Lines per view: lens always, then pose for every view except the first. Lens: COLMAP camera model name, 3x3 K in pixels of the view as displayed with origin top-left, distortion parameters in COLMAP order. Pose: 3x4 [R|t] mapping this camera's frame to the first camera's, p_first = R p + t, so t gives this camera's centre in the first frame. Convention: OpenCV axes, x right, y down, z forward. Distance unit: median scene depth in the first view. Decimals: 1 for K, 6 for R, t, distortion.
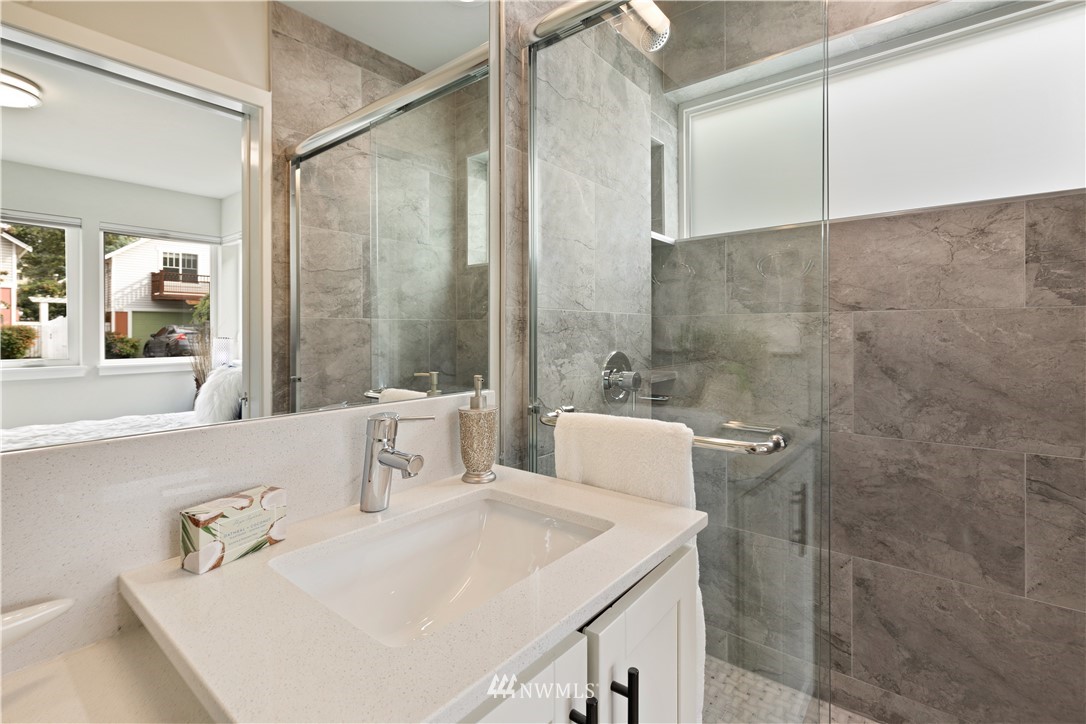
lens RADIAL K [[499.6, 0, 543.2], [0, 499.6, 330.3], [0, 0, 1]] dist [-0.000649, -0.000096]
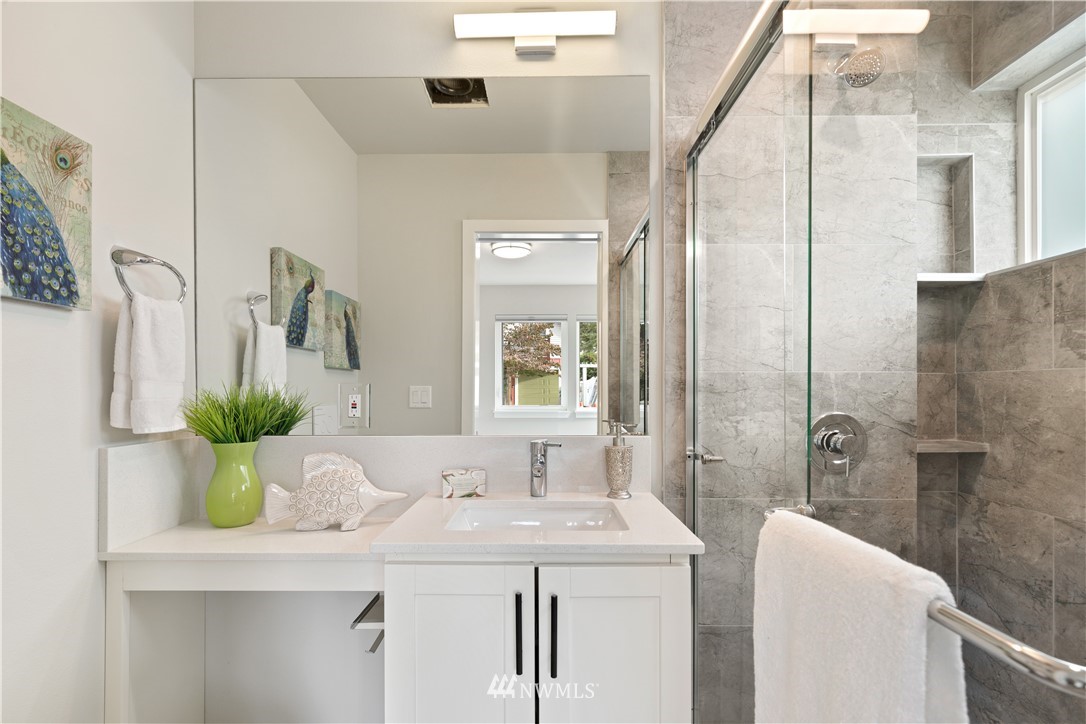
lens RADIAL K [[490.6, 0, 539.8], [0, 490.6, 387.7], [0, 0, 1]] dist [0.001185, 0.000082]
pose [[0.629698, 0.001030, -0.776839, 0.442512], [0.000364, 0.999999, 0.001621, -0.005755], [0.776840, -0.001304, 0.629697, -0.021542]]
